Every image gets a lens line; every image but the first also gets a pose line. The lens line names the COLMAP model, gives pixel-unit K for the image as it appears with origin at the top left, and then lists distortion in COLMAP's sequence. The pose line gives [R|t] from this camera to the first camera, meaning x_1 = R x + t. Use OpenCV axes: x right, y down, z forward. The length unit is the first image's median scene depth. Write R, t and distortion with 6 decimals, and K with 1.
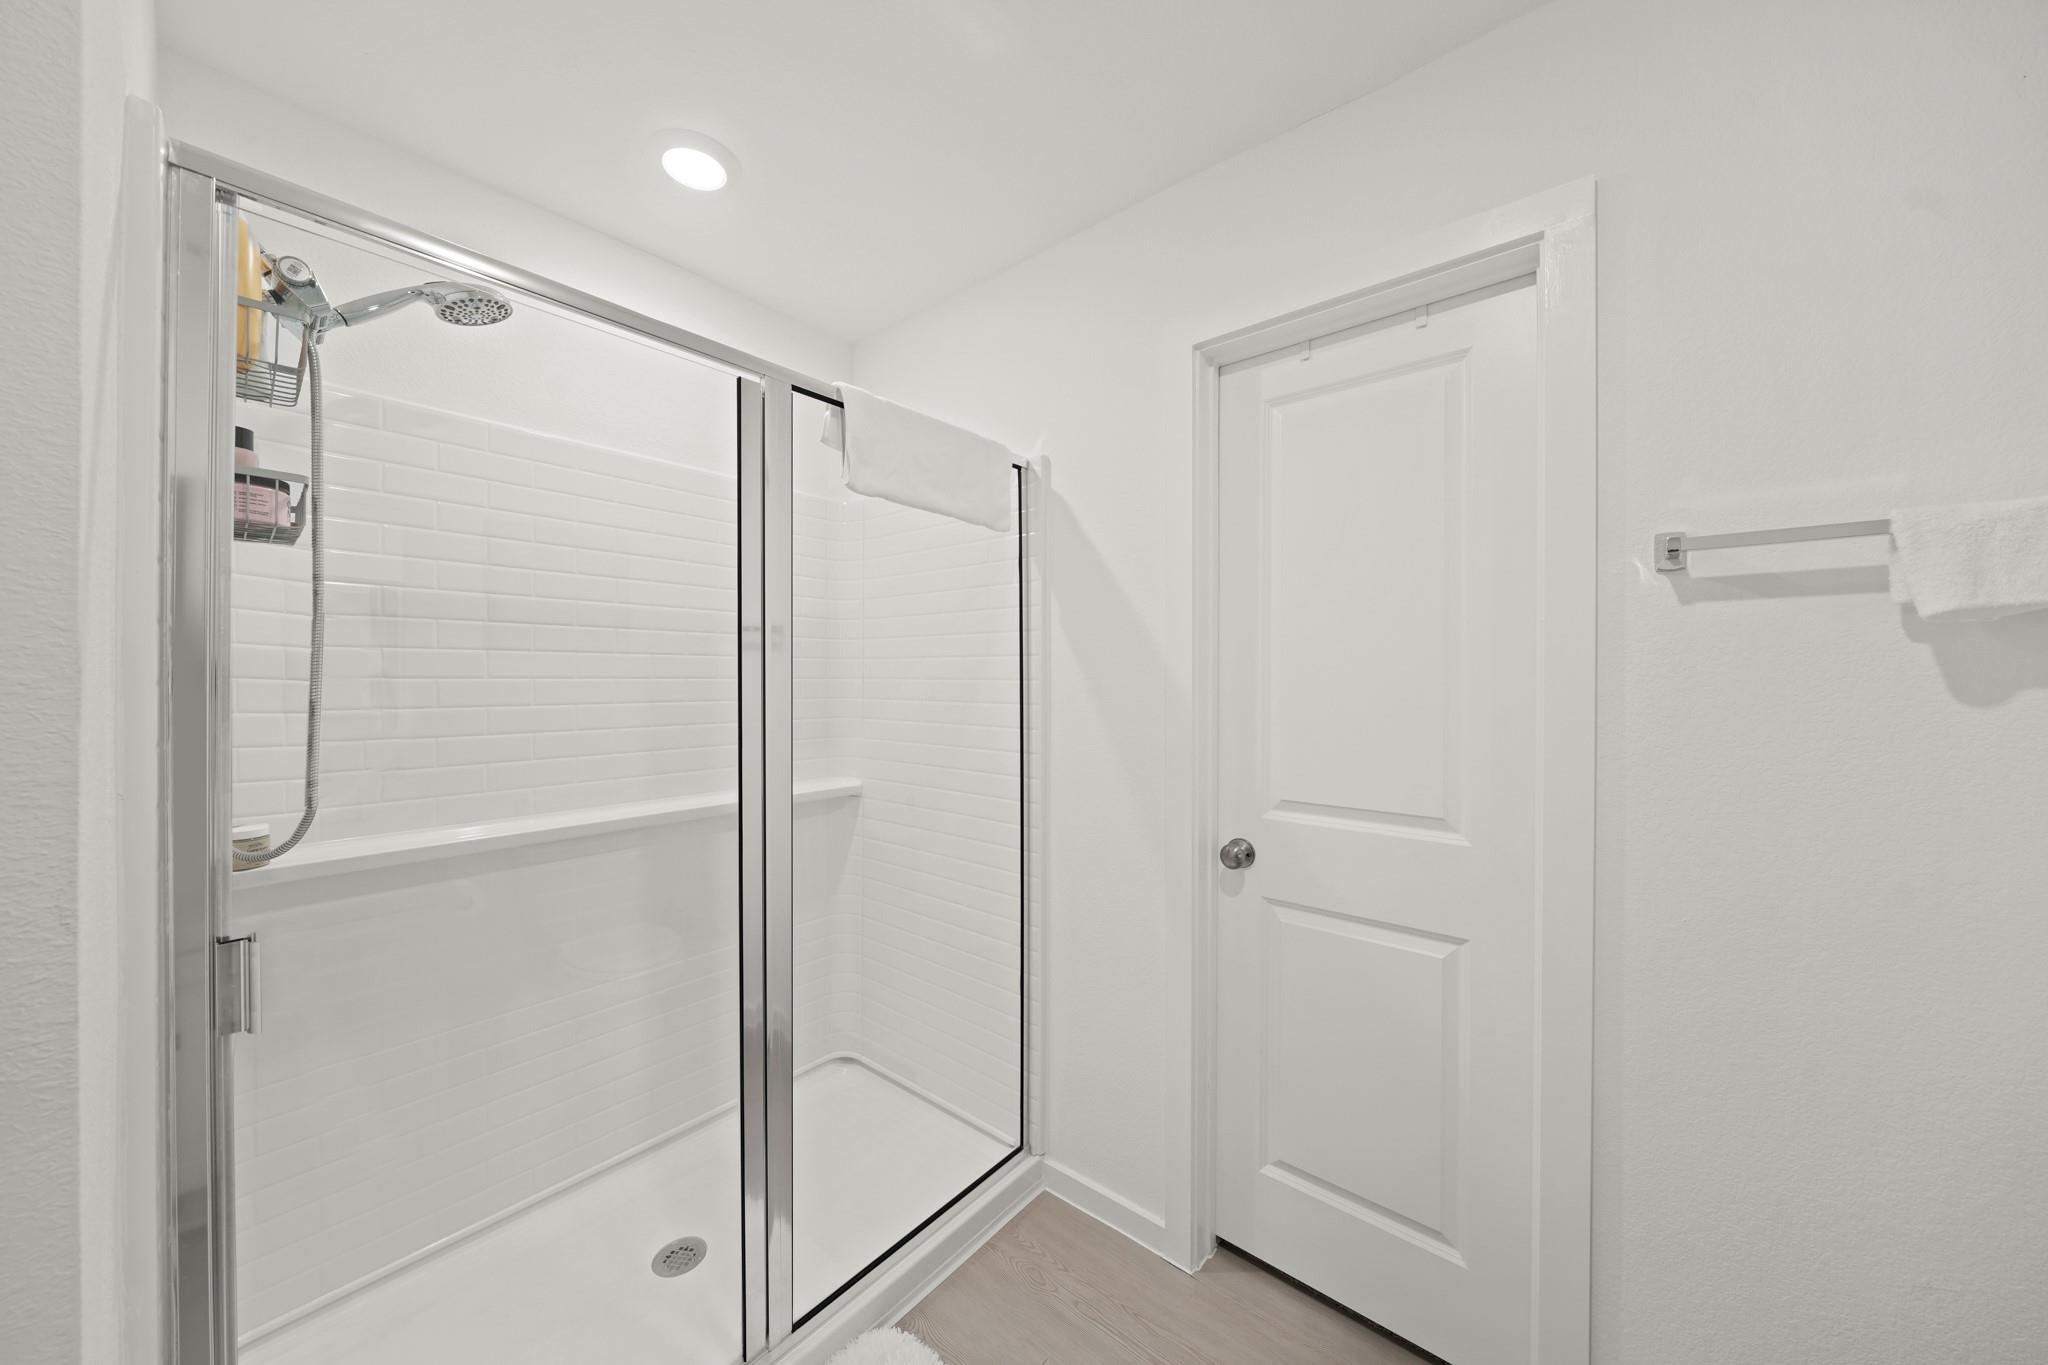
lens RADIAL K [[698.9, 0, 1016.3], [0, 698.9, 683.9], [0, 0, 1]] dist [-0.004797, 0.000093]
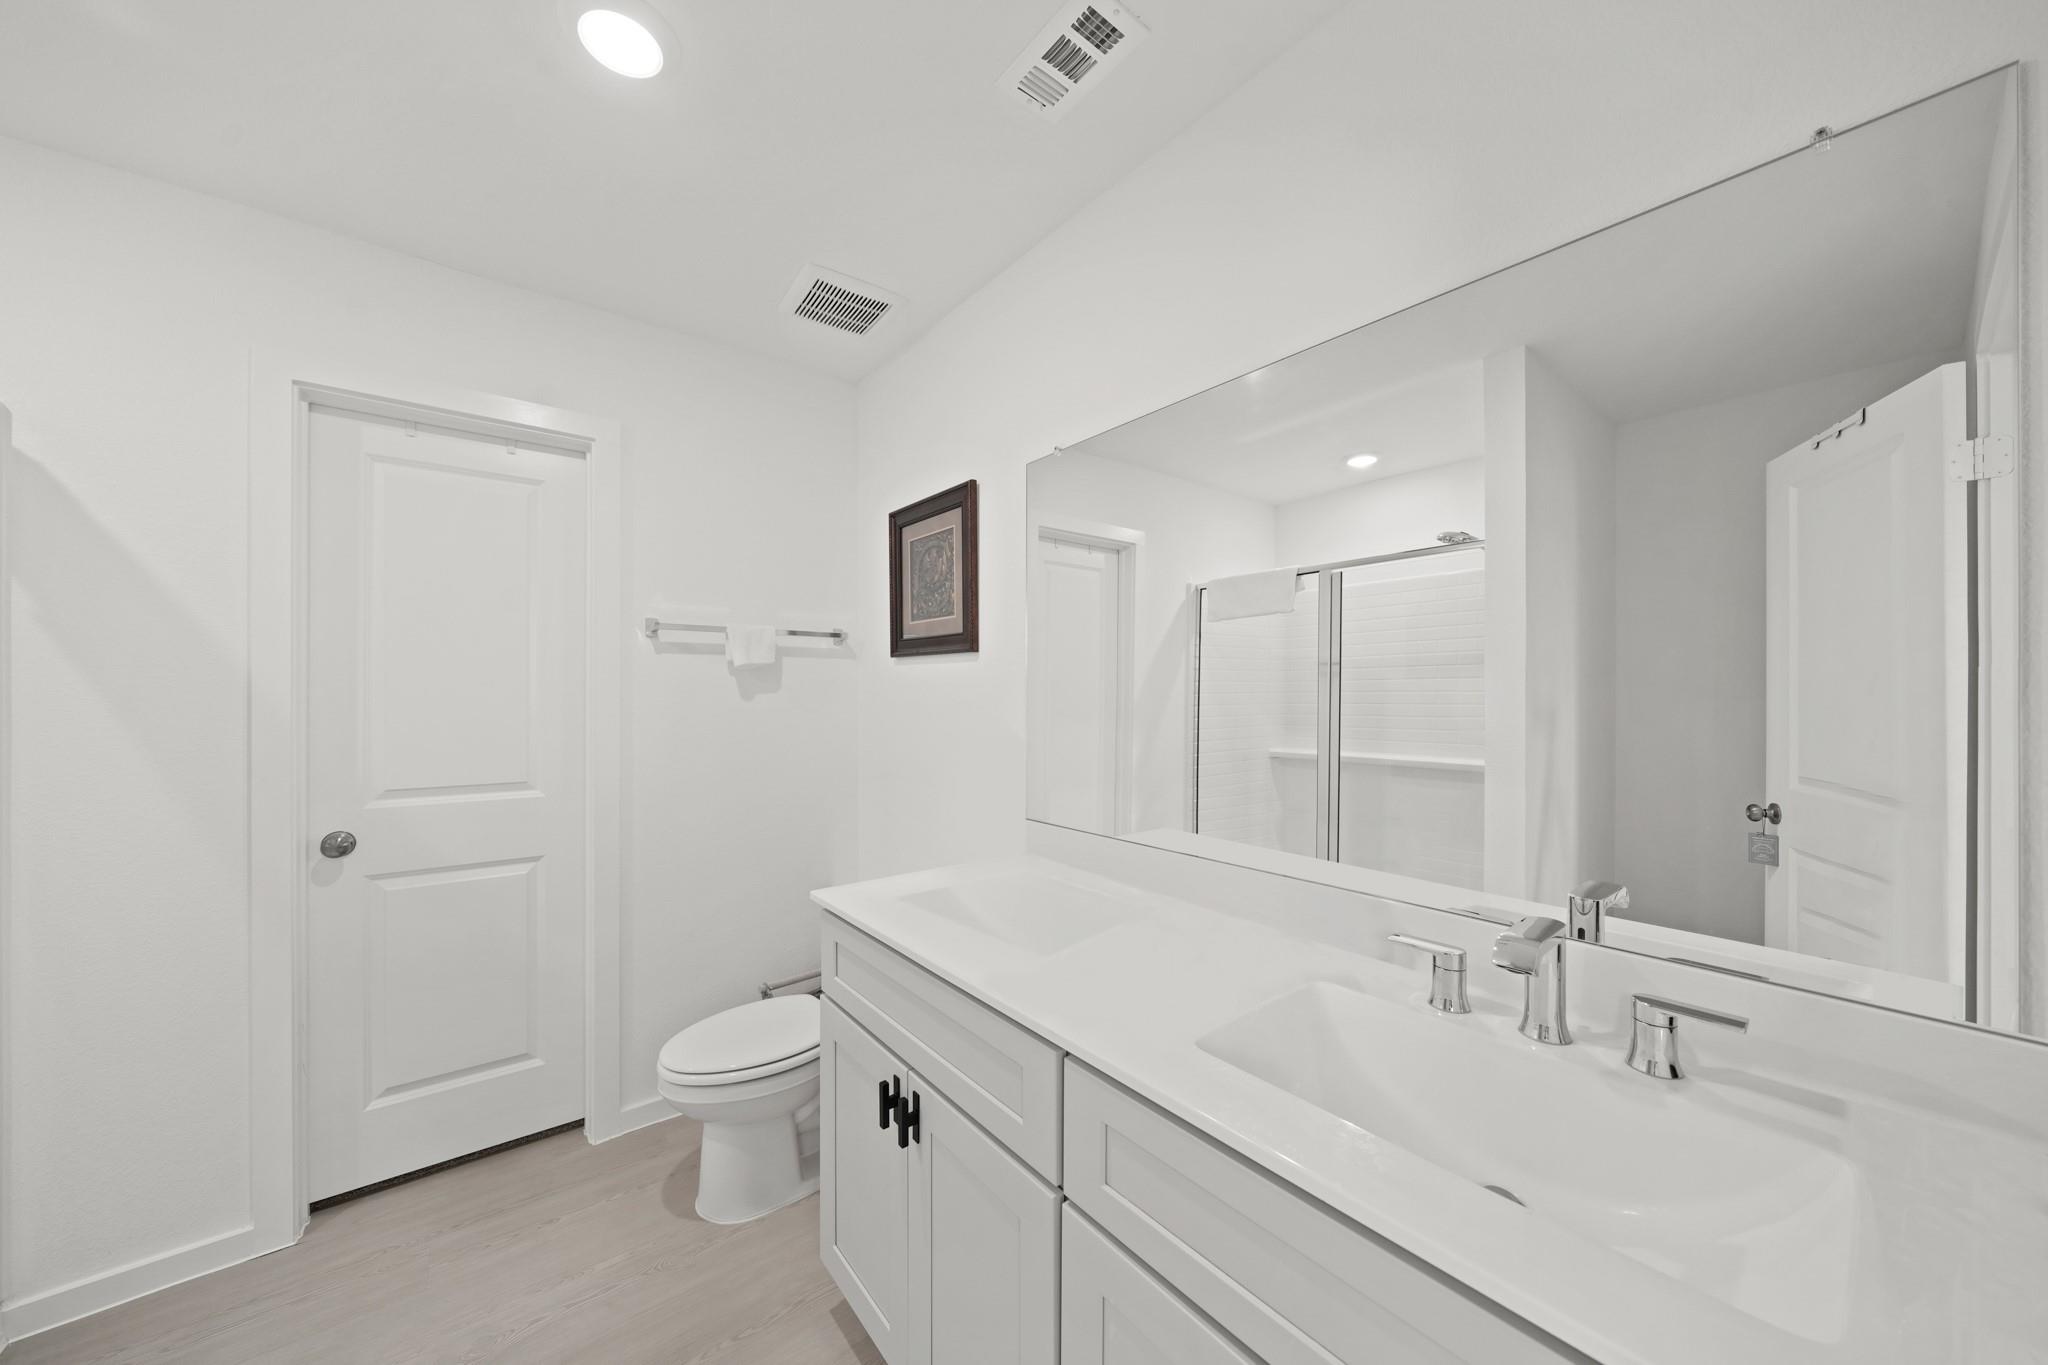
lens RADIAL K [[698.9, 0, 1016.3], [0, 698.9, 683.9], [0, 0, 1]] dist [-0.004797, 0.000093]
pose [[0.202146, 0.007975, 0.979323, -0.615004], [0.006318, 0.999935, -0.009447, 0.000685], [-0.979335, 0.008097, 0.202082, -0.331620]]
